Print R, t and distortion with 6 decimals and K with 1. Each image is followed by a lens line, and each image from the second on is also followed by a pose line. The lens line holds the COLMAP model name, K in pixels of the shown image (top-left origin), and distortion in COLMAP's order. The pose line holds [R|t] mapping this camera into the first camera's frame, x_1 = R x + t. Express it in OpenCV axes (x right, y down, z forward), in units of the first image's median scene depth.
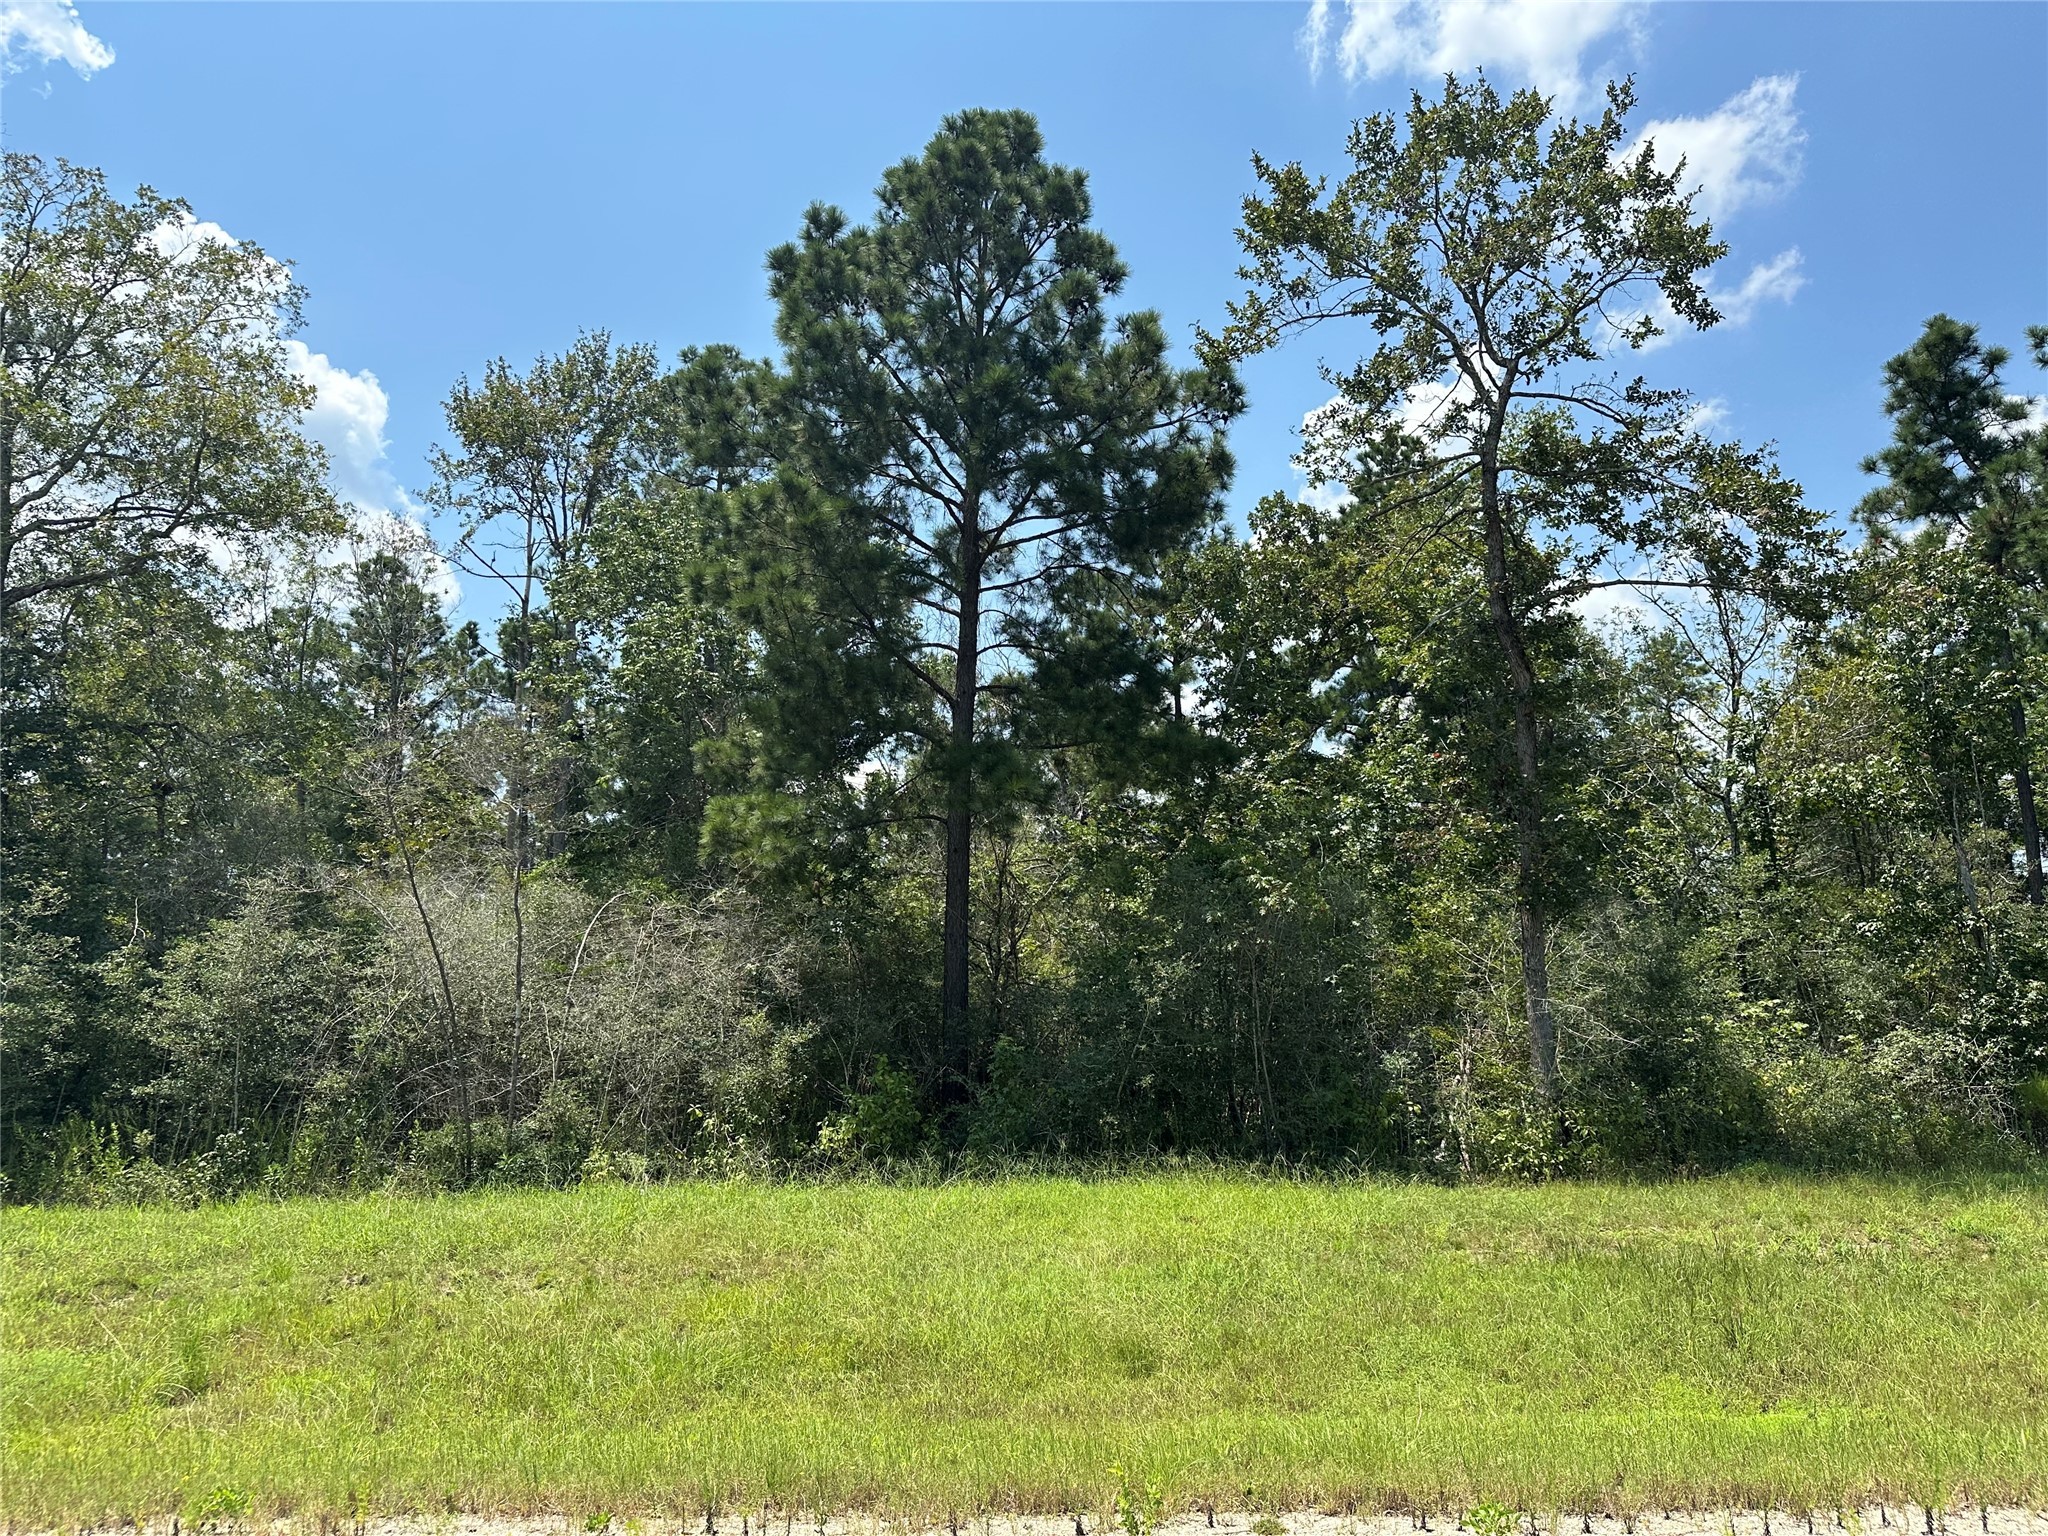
lens RADIAL K [[1533.1, 0, 1016.8], [0, 1533.1, 766.1], [0, 0, 1]] dist [-0.009257, -0.007891]
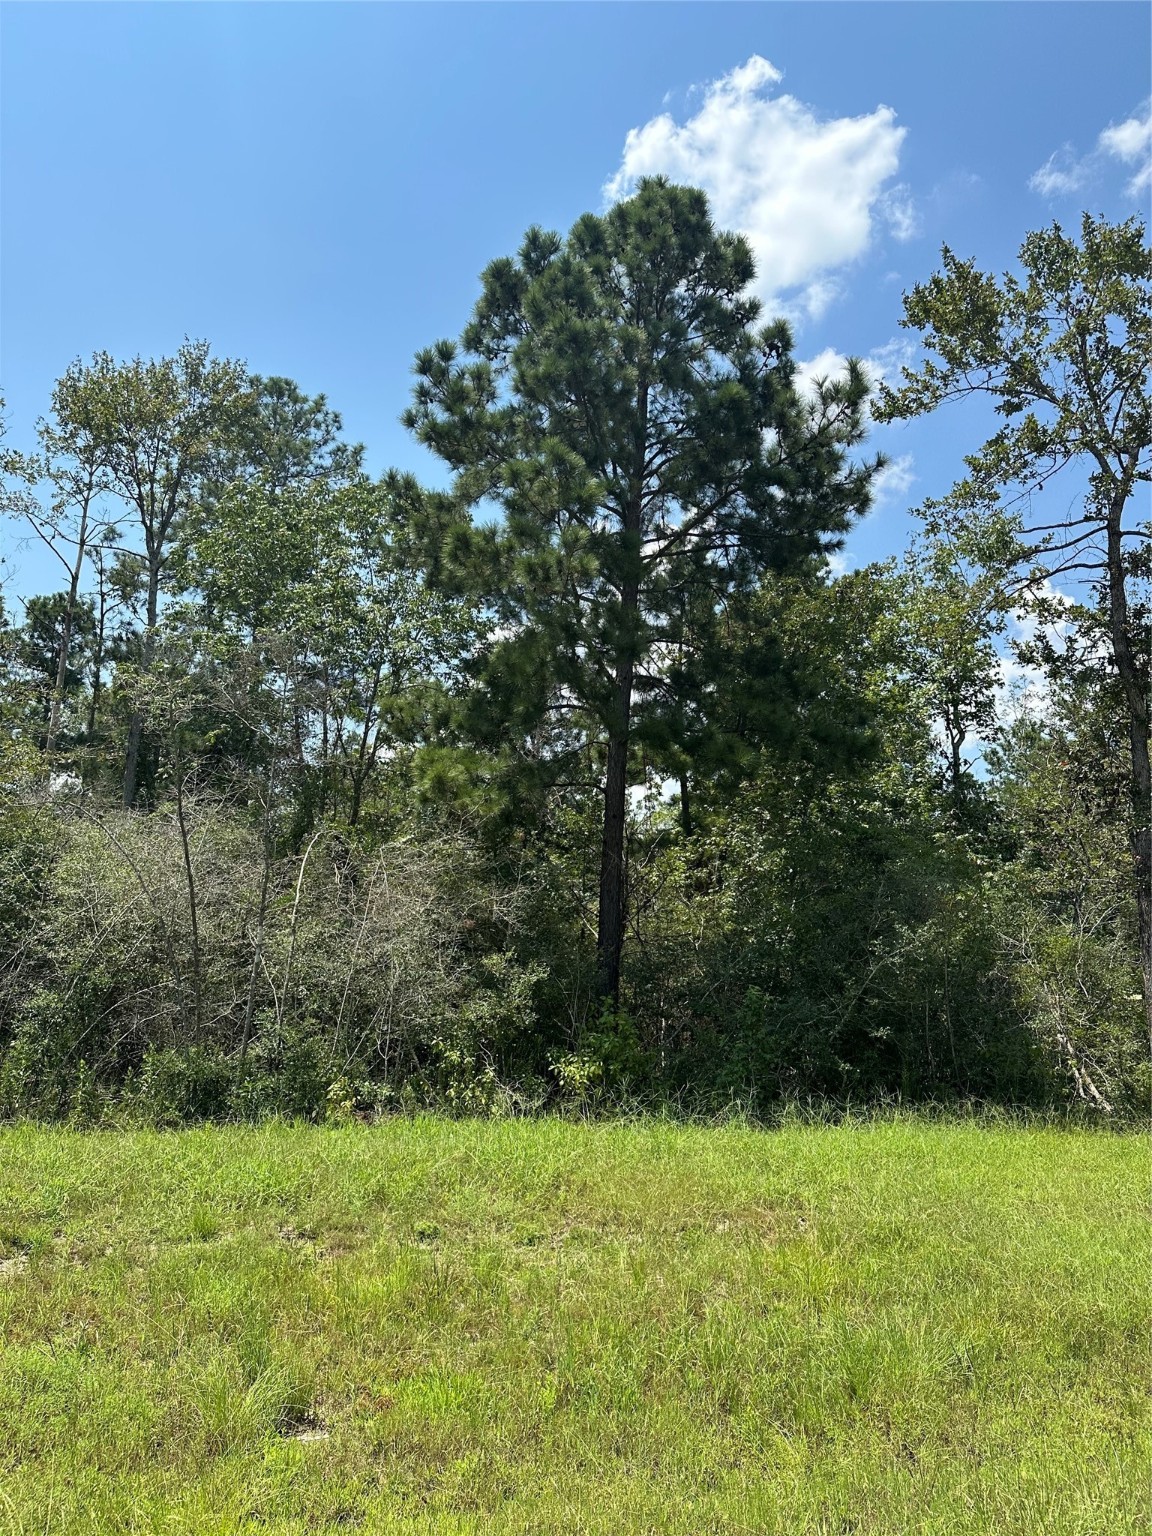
lens RADIAL K [[1149.9, 0, 582.2], [0, 1149.9, 769.8], [0, 0, 1]] dist [-0.009257, -0.007891]
pose [[0.972799, 0.085223, 0.215403, -0.249424], [-0.082469, 0.996356, -0.021758, 0.041281], [-0.216473, 0.003402, 0.976283, 0.184338]]
